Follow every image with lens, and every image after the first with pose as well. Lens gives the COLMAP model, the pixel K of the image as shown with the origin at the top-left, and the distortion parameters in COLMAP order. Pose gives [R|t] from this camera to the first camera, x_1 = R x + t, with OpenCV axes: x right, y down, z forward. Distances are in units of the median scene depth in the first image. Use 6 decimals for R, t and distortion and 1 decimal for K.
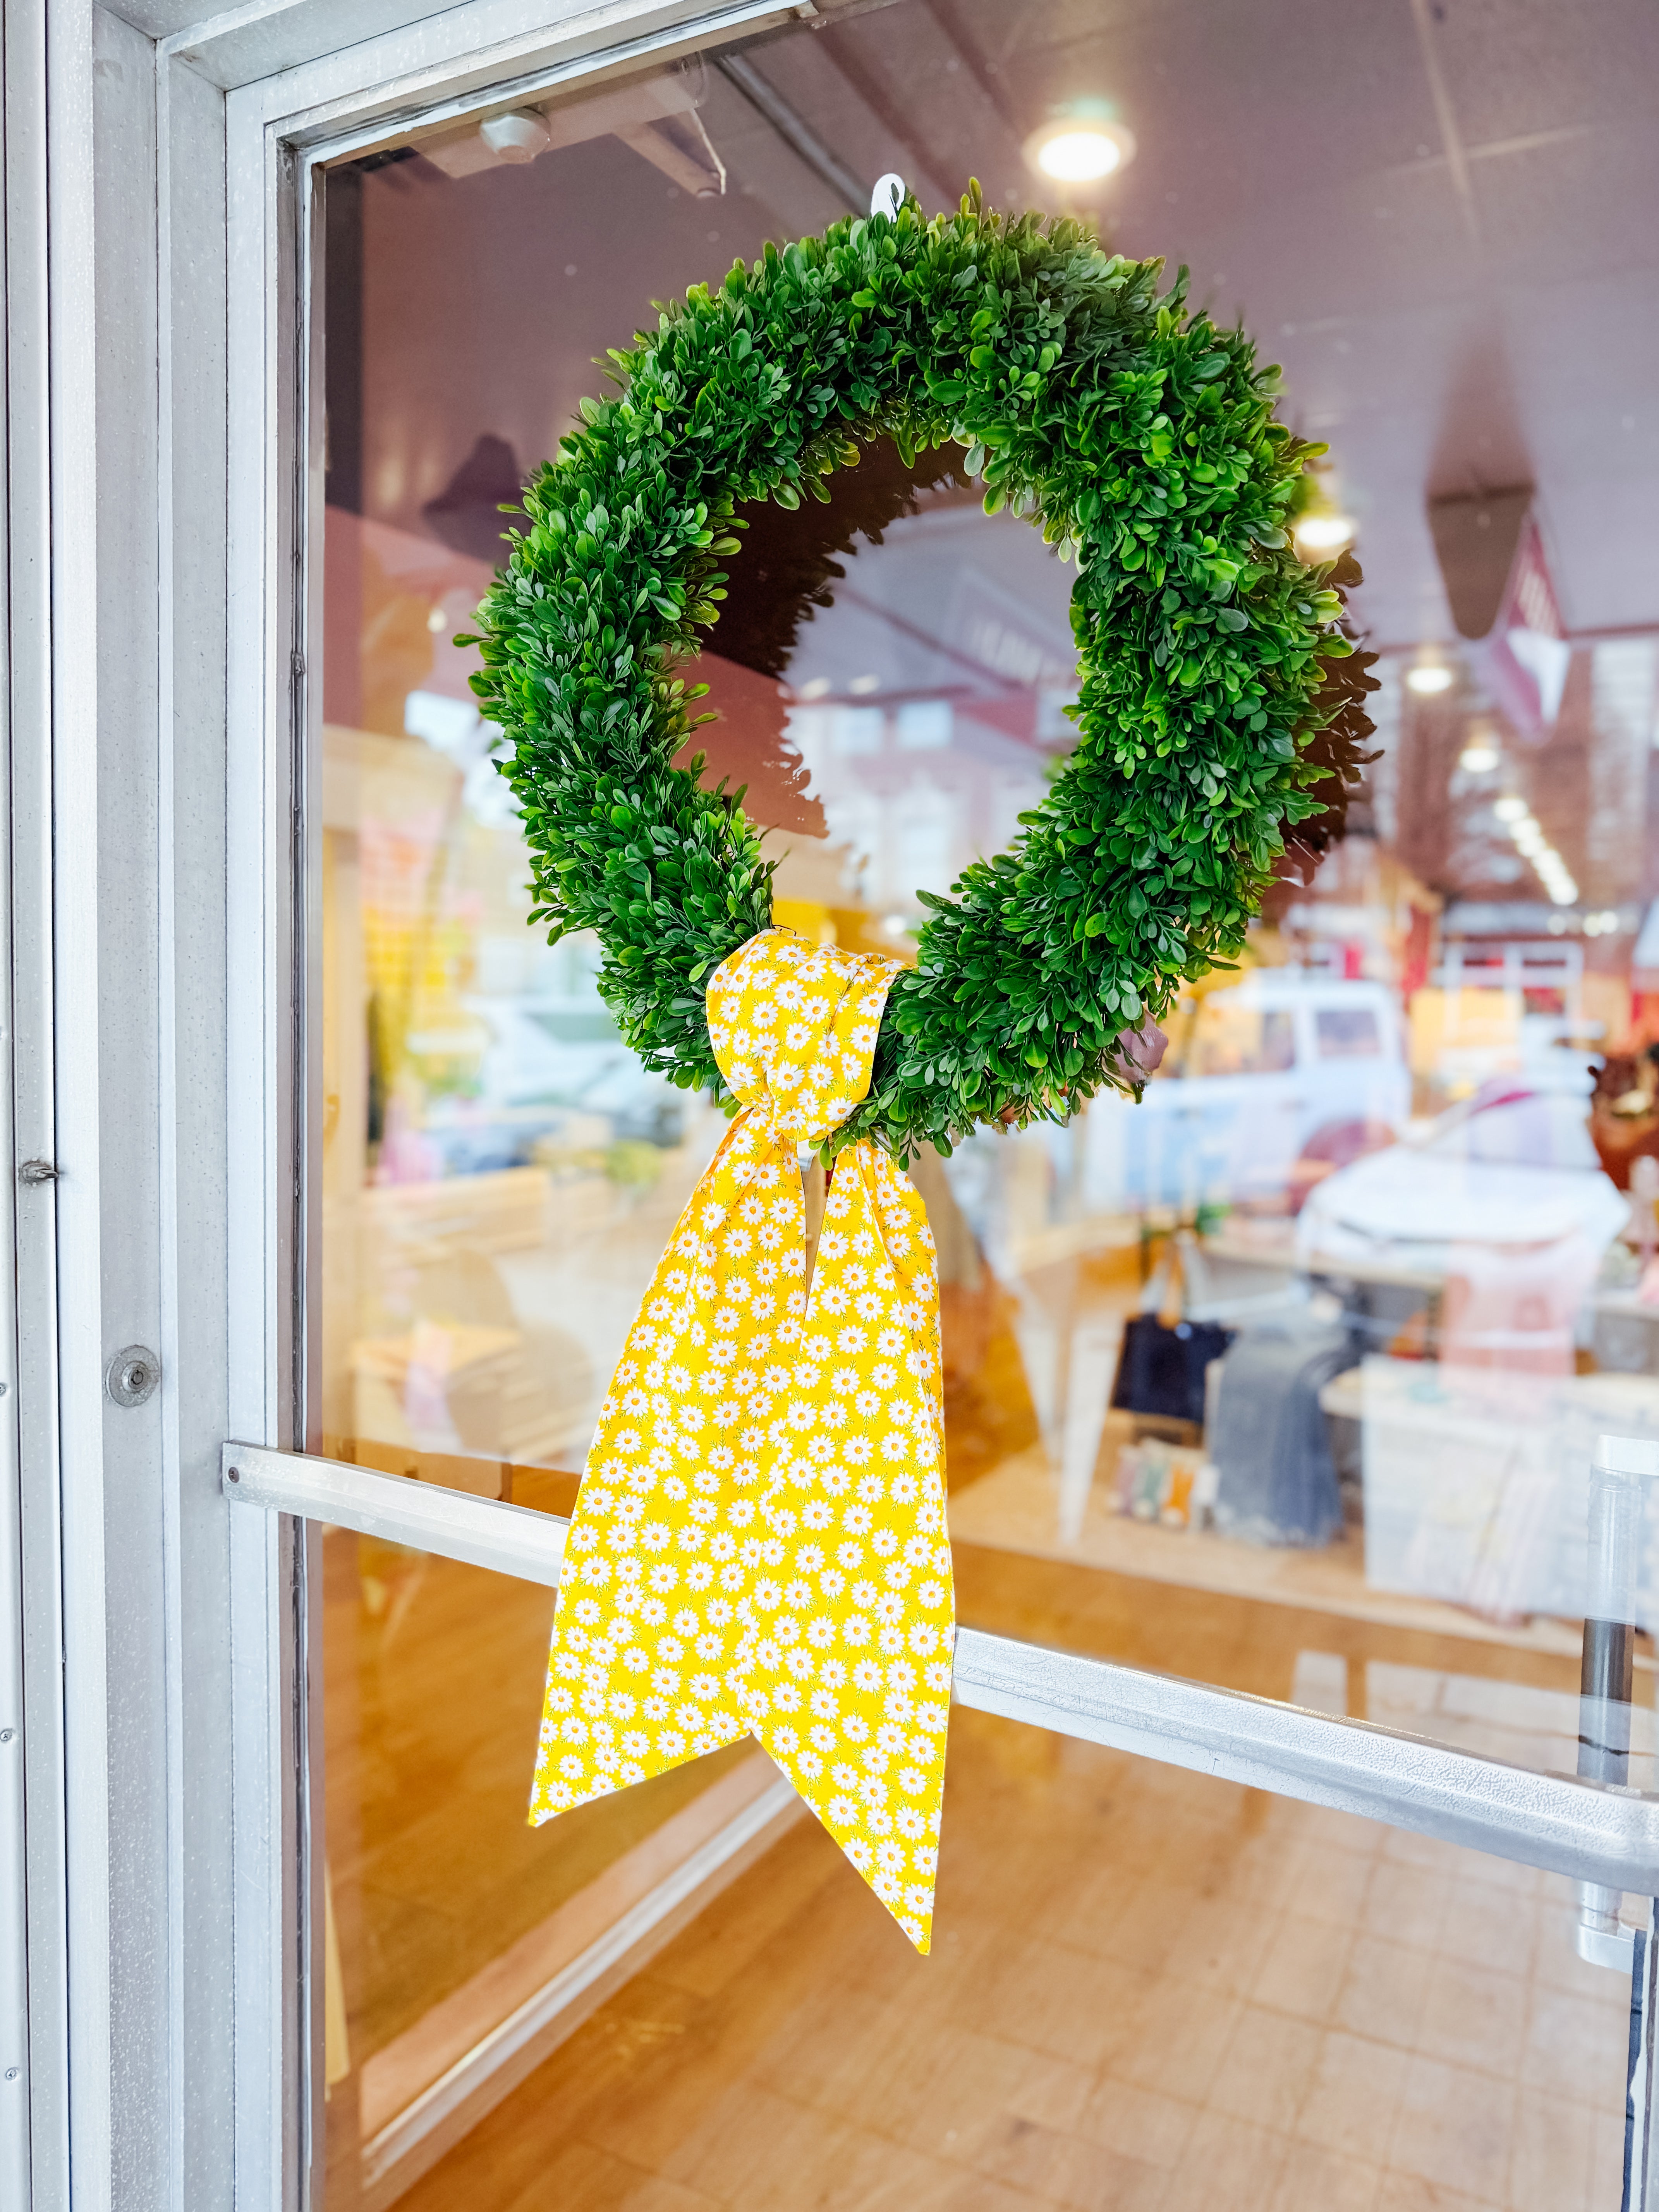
lens RADIAL K [[1567.0, 0, 840.2], [0, 1567.0, 1098.8], [0, 0, 1]] dist [-0.022376, 0.010586]
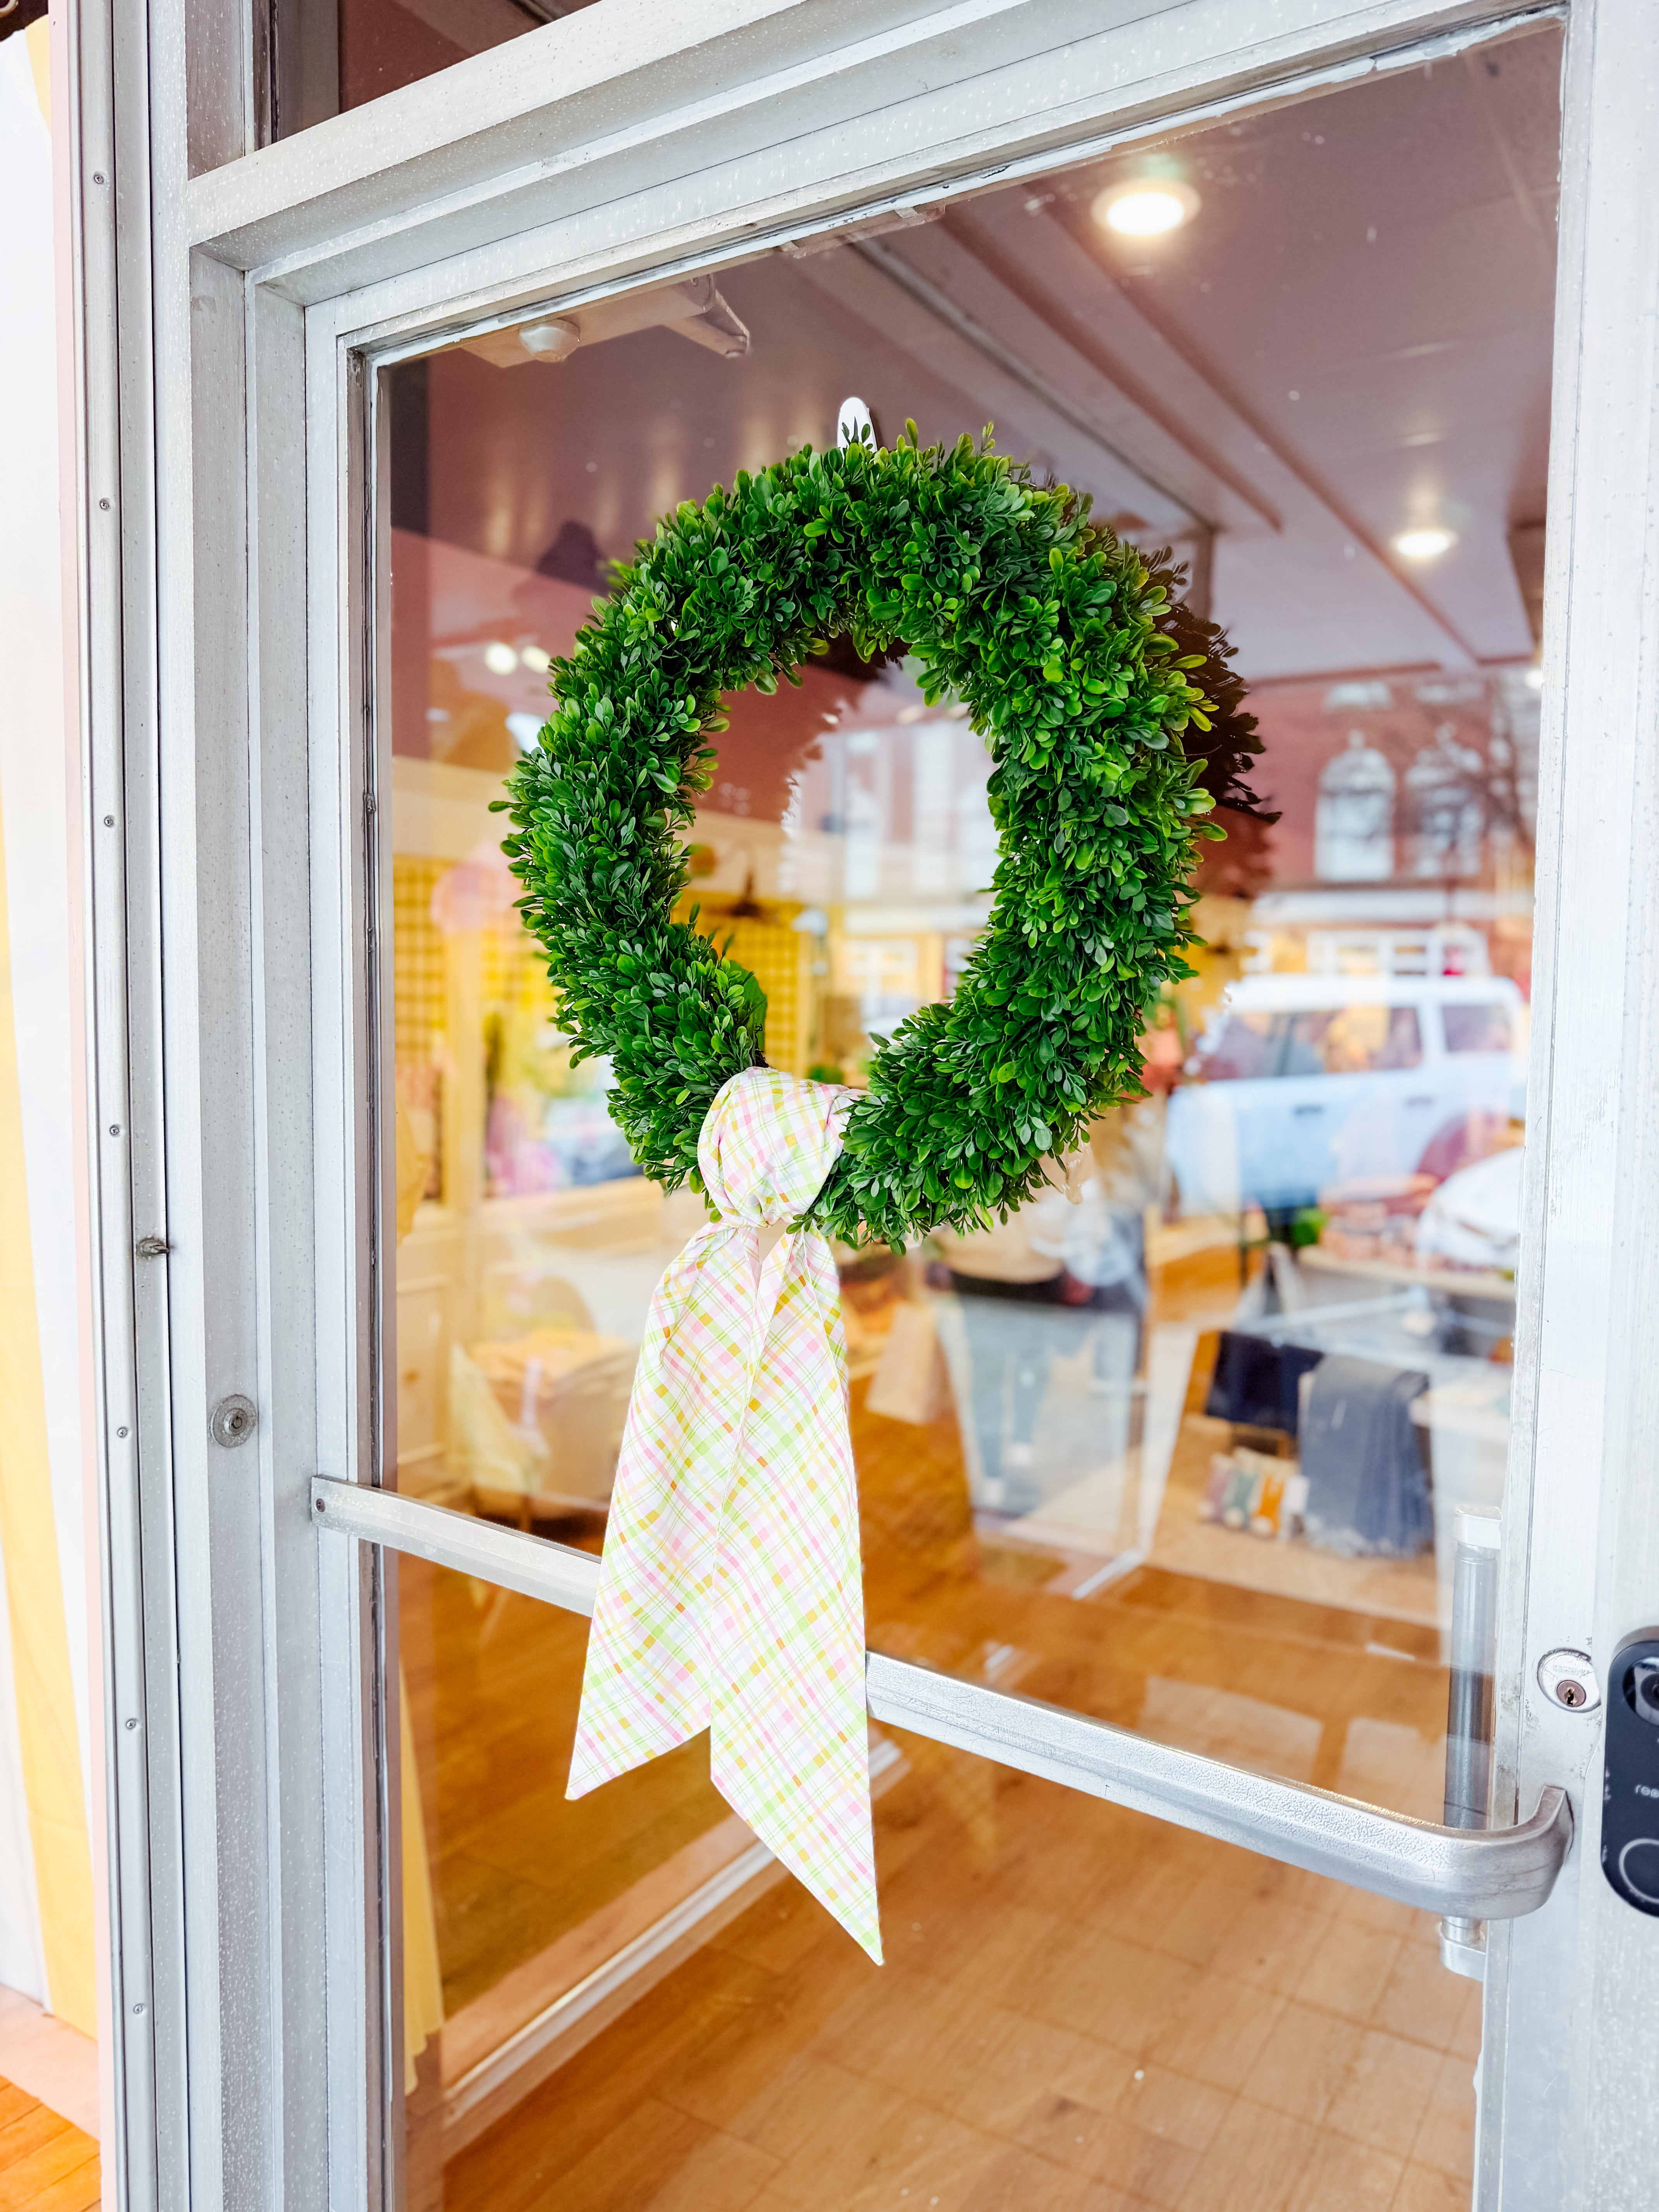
lens RADIAL K [[1567.0, 0, 840.2], [0, 1567.0, 1098.8], [0, 0, 1]] dist [-0.022376, 0.010586]
pose [[0.996507, -0.002825, -0.083467, 0.100423], [0.003623, 0.999949, 0.009403, -0.075278], [0.083436, -0.009673, 0.996466, -0.129893]]
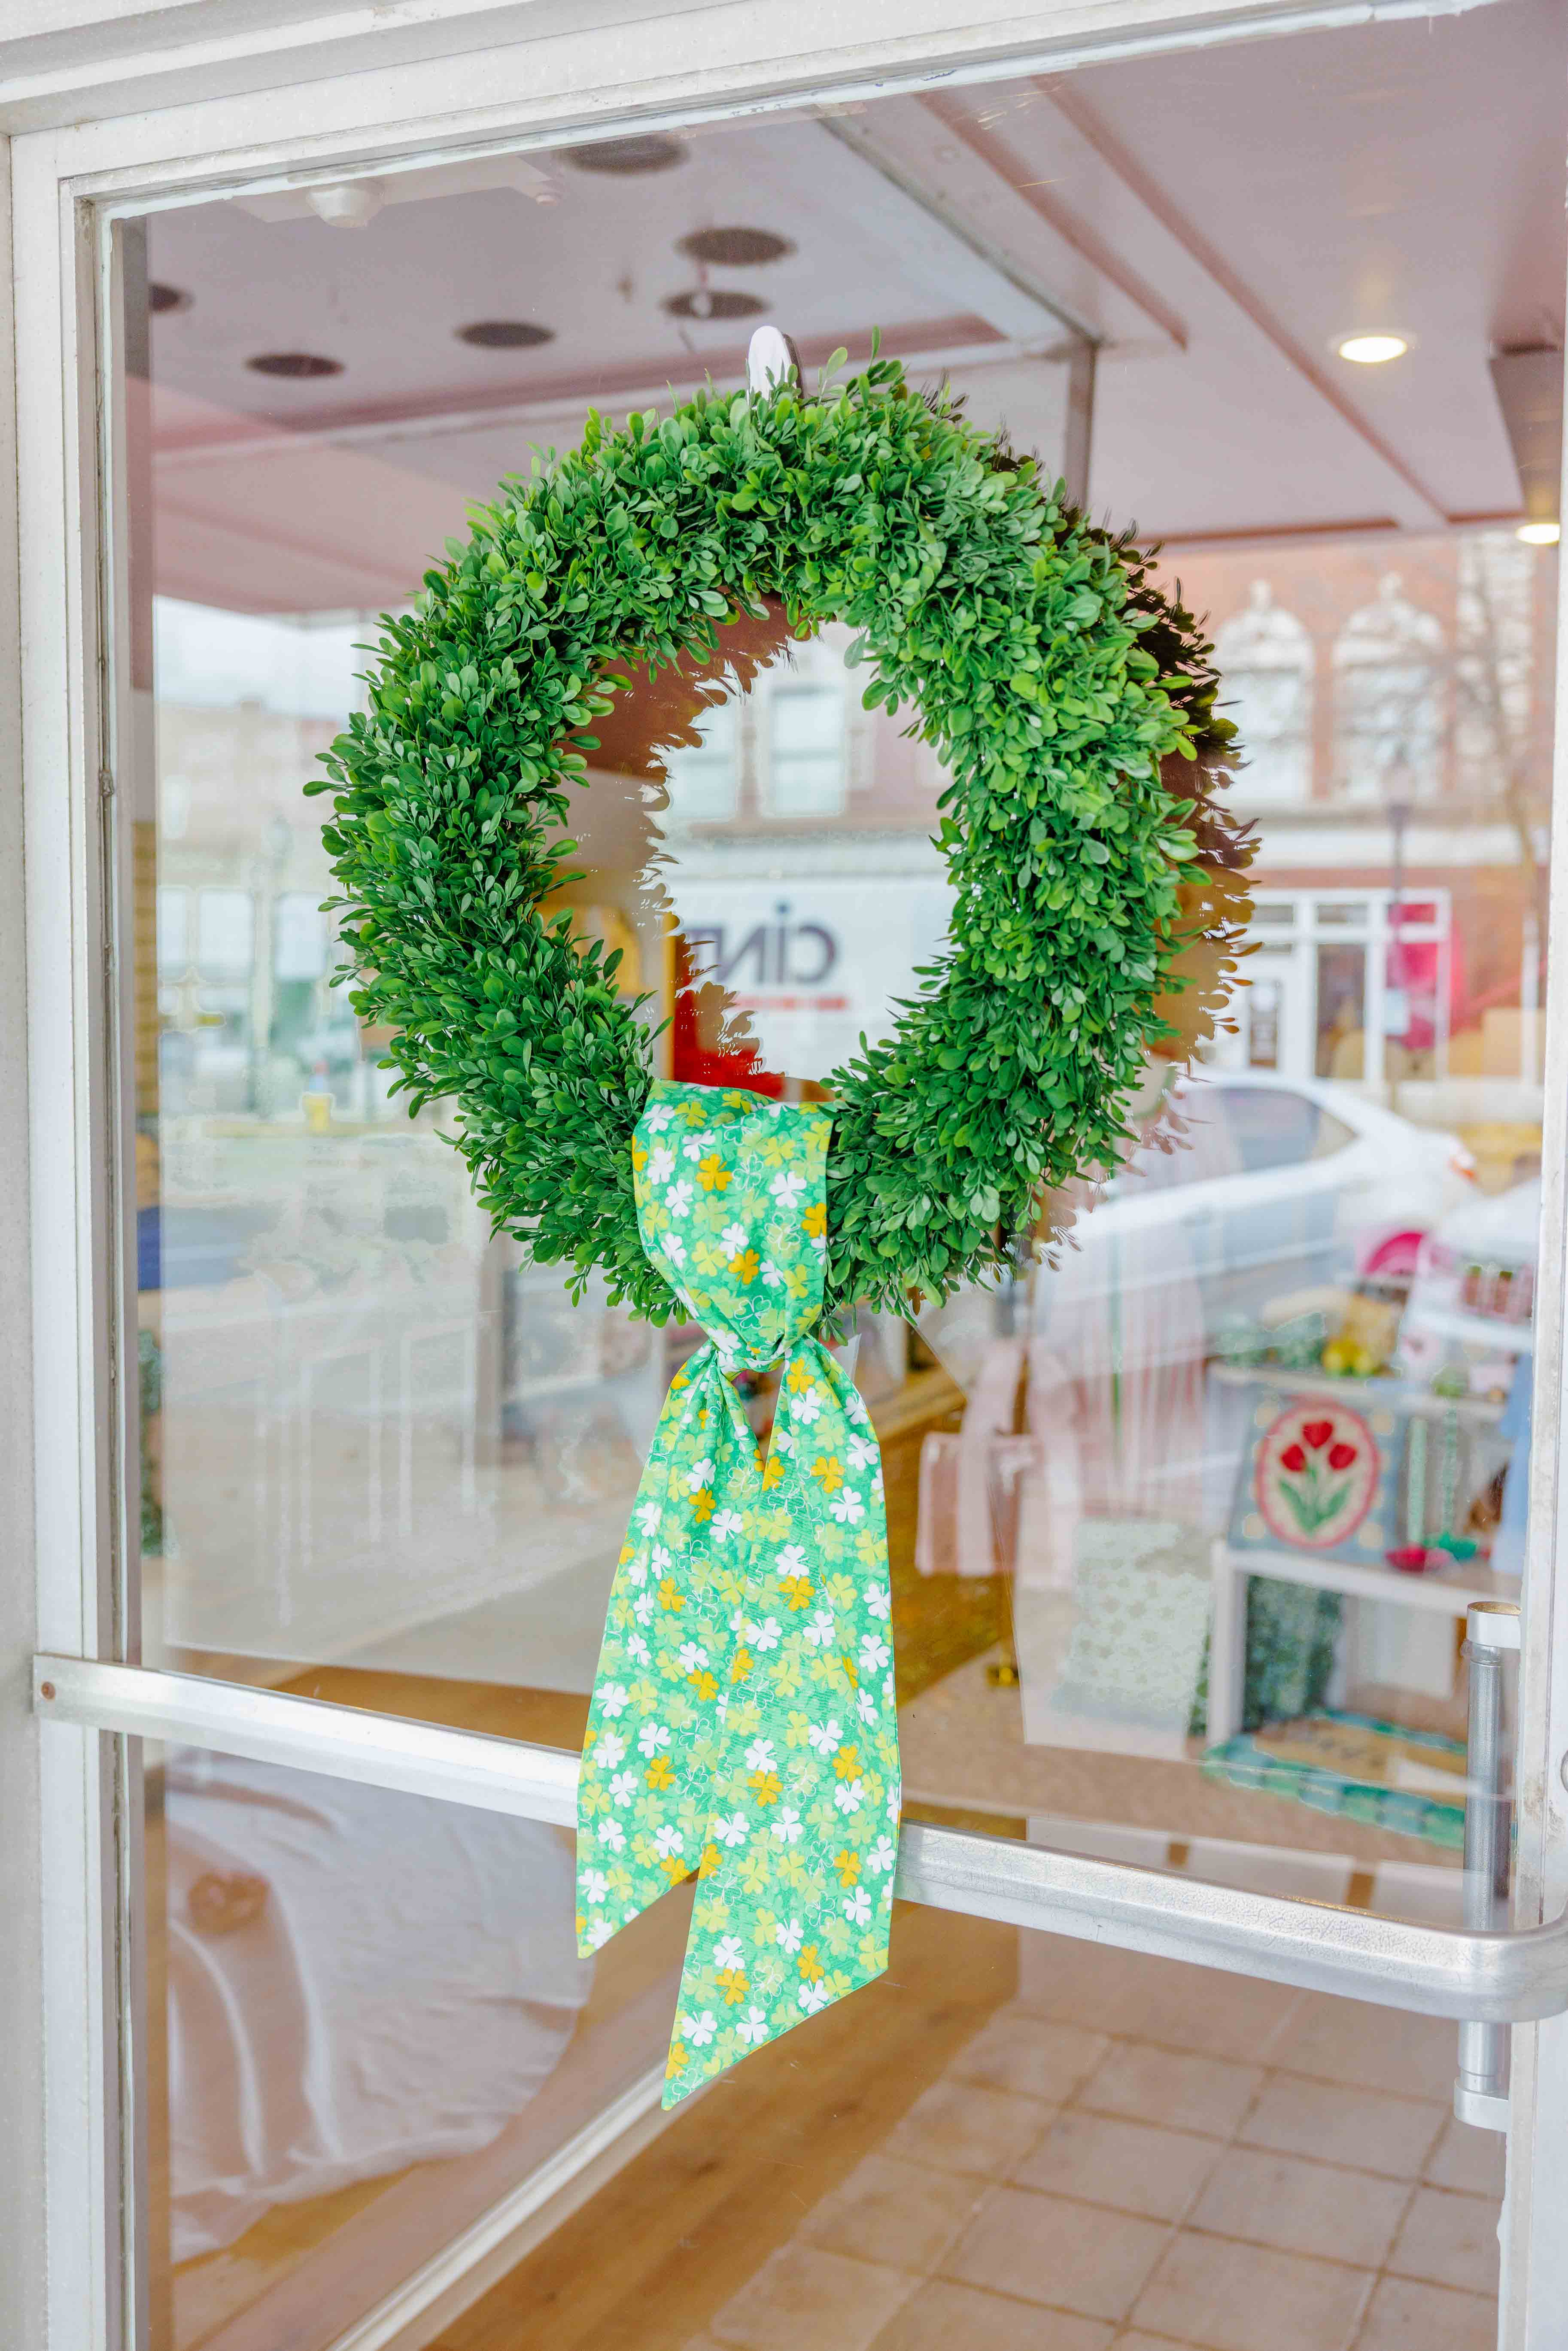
lens RADIAL K [[2461.9, 0, 762.4], [0, 2461.9, 1179.5], [0, 0, 1]] dist [-0.006041, 0.008541]
pose [[0.999292, -0.013538, 0.035095, -0.026945], [0.012730, 0.999651, 0.023164, -0.086139], [-0.035396, -0.022701, 0.999116, -0.455200]]
